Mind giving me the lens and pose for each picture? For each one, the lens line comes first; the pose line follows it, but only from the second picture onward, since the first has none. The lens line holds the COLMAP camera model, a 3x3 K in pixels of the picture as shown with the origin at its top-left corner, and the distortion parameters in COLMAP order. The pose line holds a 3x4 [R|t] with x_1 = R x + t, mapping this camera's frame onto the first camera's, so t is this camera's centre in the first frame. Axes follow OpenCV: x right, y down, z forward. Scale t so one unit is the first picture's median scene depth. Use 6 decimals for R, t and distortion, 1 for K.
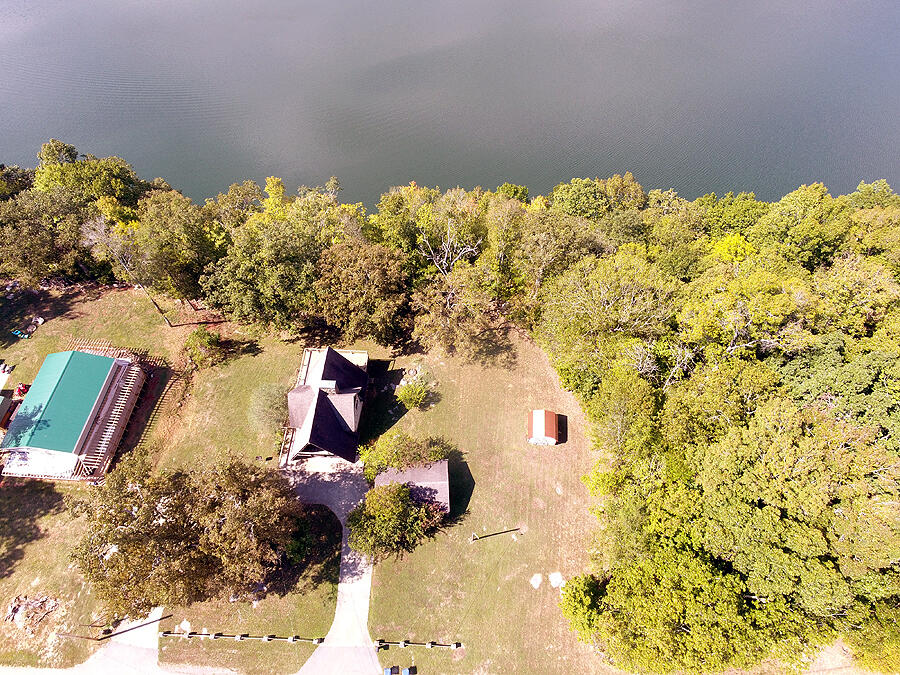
lens RADIAL K [[517.1, 0, 453.0], [0, 517.1, 341.1], [0, 0, 1]] dist [0.005519, -0.010104]
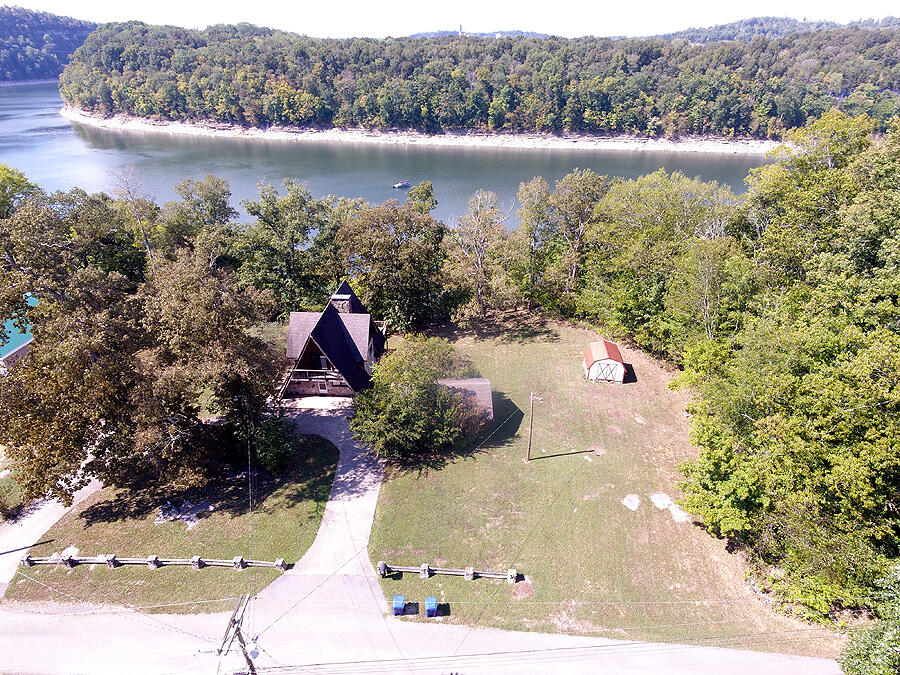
lens RADIAL K [[517.1, 0, 454.8], [0, 517.1, 358.0], [0, 0, 1]] dist [0.005519, -0.010104]
pose [[0.999978, -0.000313, -0.006692, -0.056073], [-0.002947, 0.876506, -0.481381, 0.613458], [0.006016, 0.481390, 0.876486, 0.341138]]
